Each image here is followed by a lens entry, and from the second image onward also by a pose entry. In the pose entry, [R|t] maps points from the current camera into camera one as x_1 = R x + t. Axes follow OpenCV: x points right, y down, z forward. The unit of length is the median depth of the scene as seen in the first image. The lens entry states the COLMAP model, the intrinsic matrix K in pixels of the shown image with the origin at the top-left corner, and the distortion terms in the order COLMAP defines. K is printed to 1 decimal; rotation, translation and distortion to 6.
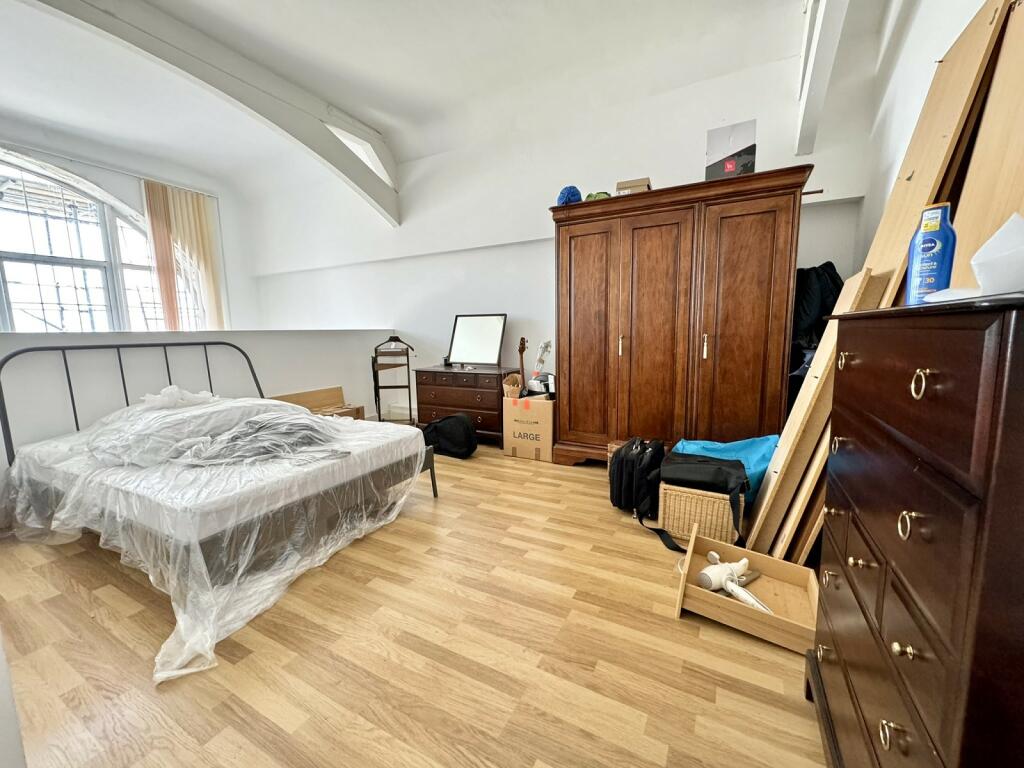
lens RADIAL K [[406.7, 0, 512.0], [0, 406.7, 384.0], [0, 0, 1]] dist [-0.001100, 0.000042]
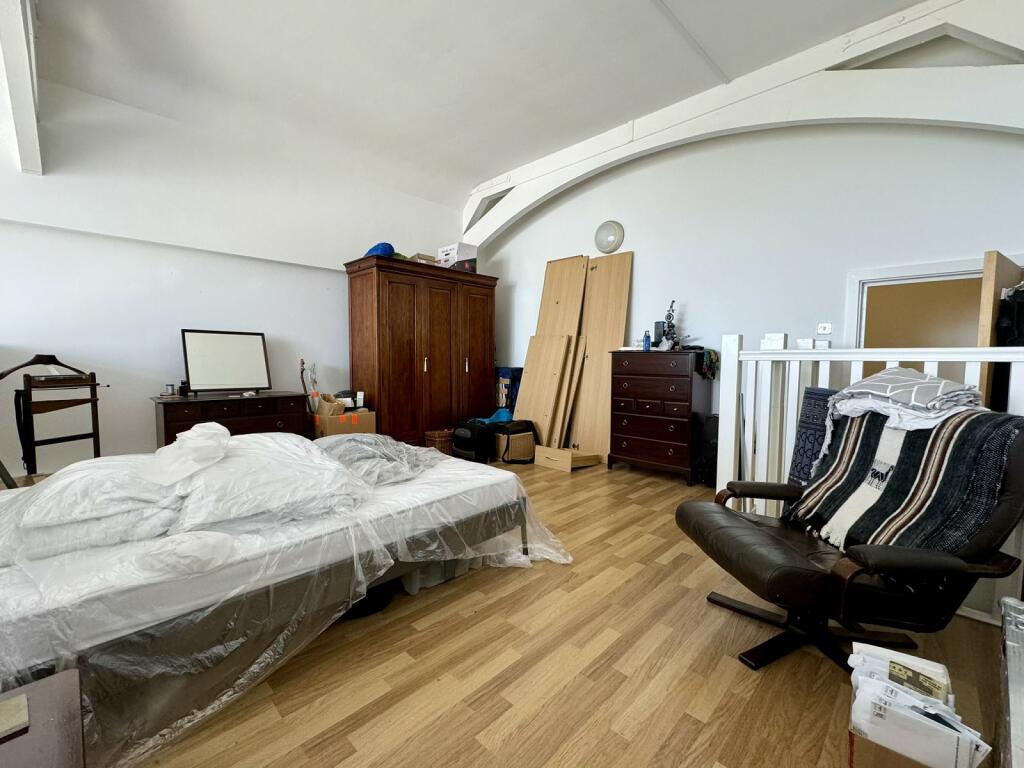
lens RADIAL K [[431.2, 0, 512.0], [0, 431.2, 384.0], [0, 0, 1]] dist [0.000910, 0.000236]
pose [[0.279112, -0.042371, 0.959323, -1.075664], [0.111982, 0.993646, 0.011306, -0.009756], [-0.953707, 0.104271, 0.282083, 0.275425]]
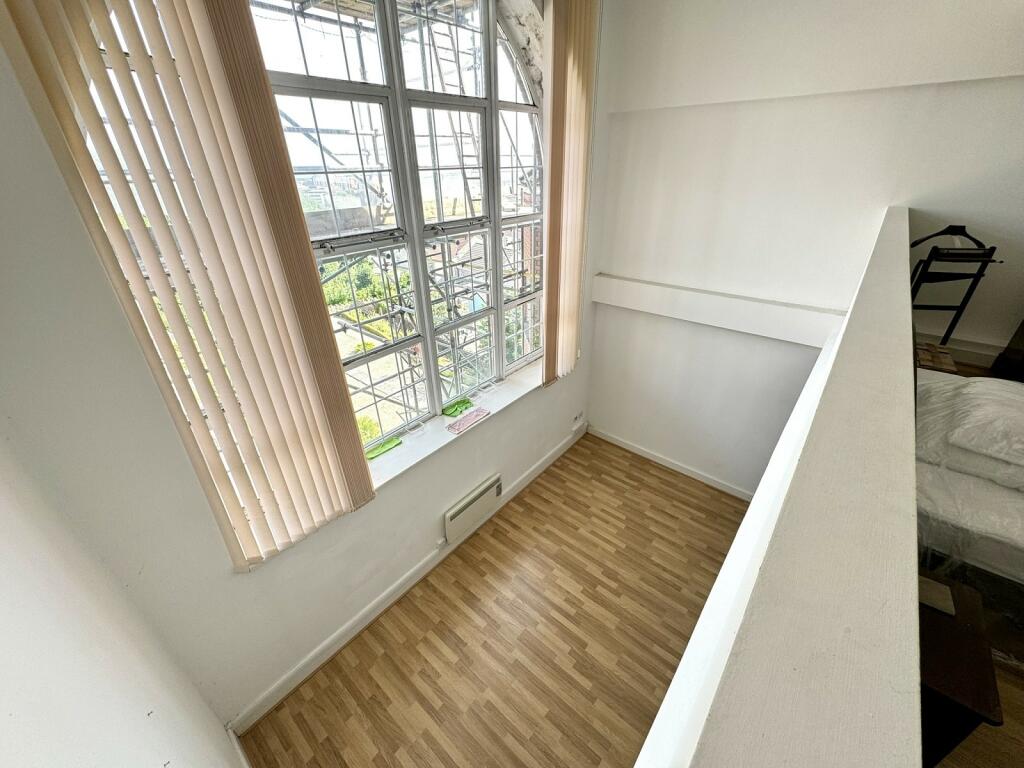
lens RADIAL K [[406.7, 0, 512.0], [0, 406.7, 384.0], [0, 0, 1]] dist [-0.001100, 0.000042]
pose [[0.976940, 0.100039, -0.188629, -1.257877], [-0.024868, 0.930745, 0.364823, -0.155078], [0.212062, -0.351720, 0.911769, 0.289697]]
